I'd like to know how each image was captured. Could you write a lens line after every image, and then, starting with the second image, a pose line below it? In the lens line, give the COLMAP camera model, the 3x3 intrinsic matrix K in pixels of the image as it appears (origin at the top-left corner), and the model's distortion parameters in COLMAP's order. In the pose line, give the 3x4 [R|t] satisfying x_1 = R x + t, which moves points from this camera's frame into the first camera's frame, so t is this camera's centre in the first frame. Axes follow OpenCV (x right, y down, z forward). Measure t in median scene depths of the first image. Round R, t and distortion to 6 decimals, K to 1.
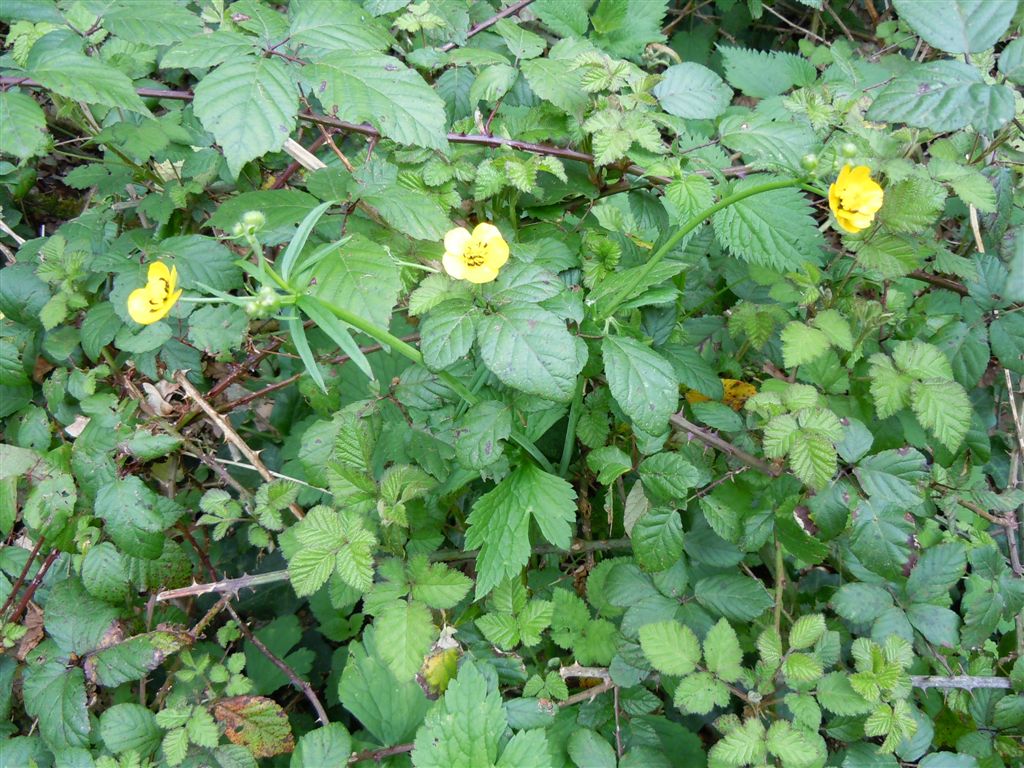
lens RADIAL K [[904.6, 0, 512.0], [0, 904.6, 384.0], [0, 0, 1]] dist [-0.005605, -0.007718]
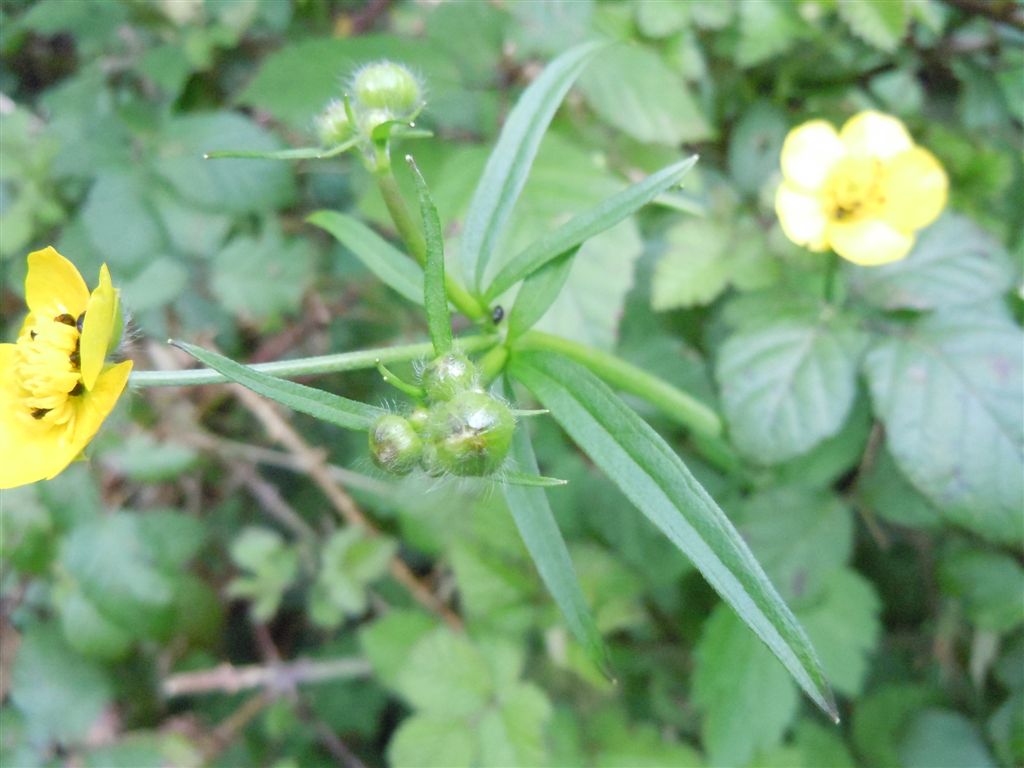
lens RADIAL K [[890.9, 0, 512.0], [0, 890.9, 384.0], [0, 0, 1]] dist [0.031618, -0.001801]
pose [[0.998542, 0.040940, -0.035188, -0.130760], [-0.036099, 0.991034, 0.128641, -0.071385], [0.040139, -0.127184, 0.991067, 0.394431]]
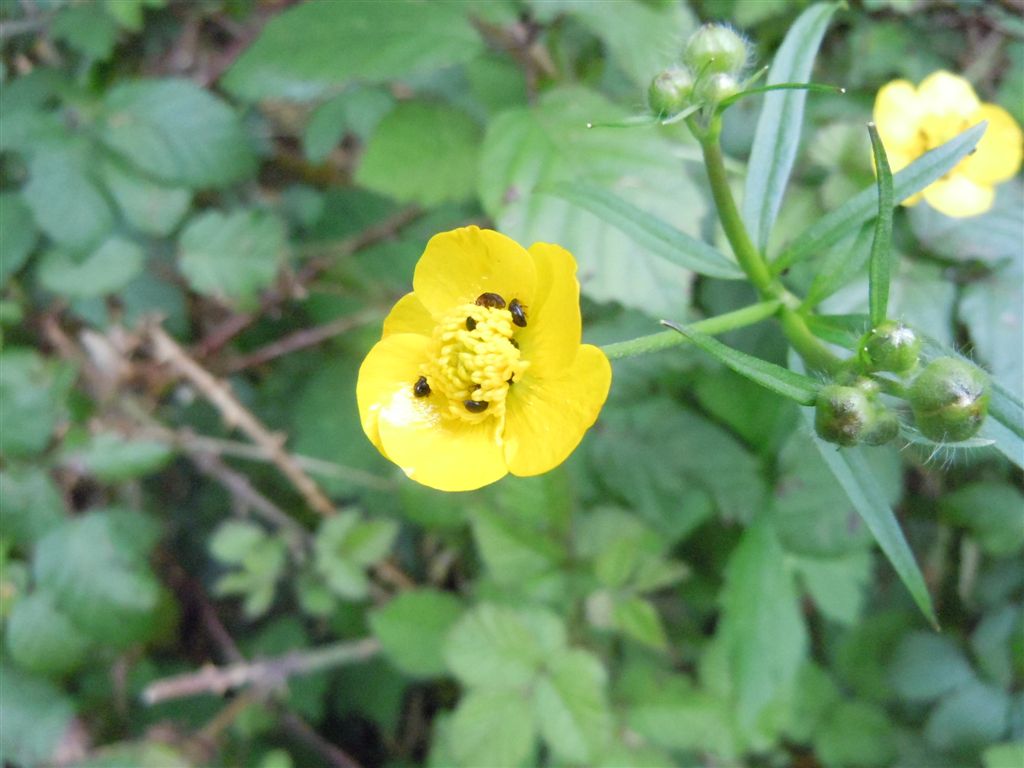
lens RADIAL K [[904.6, 0, 512.0], [0, 904.6, 384.0], [0, 0, 1]] dist [-0.005605, -0.007718]
pose [[0.991794, -0.020760, 0.126150, -0.218122], [-0.000032, 0.986687, 0.162628, -0.070870], [-0.127847, -0.161297, 0.978590, 0.400673]]
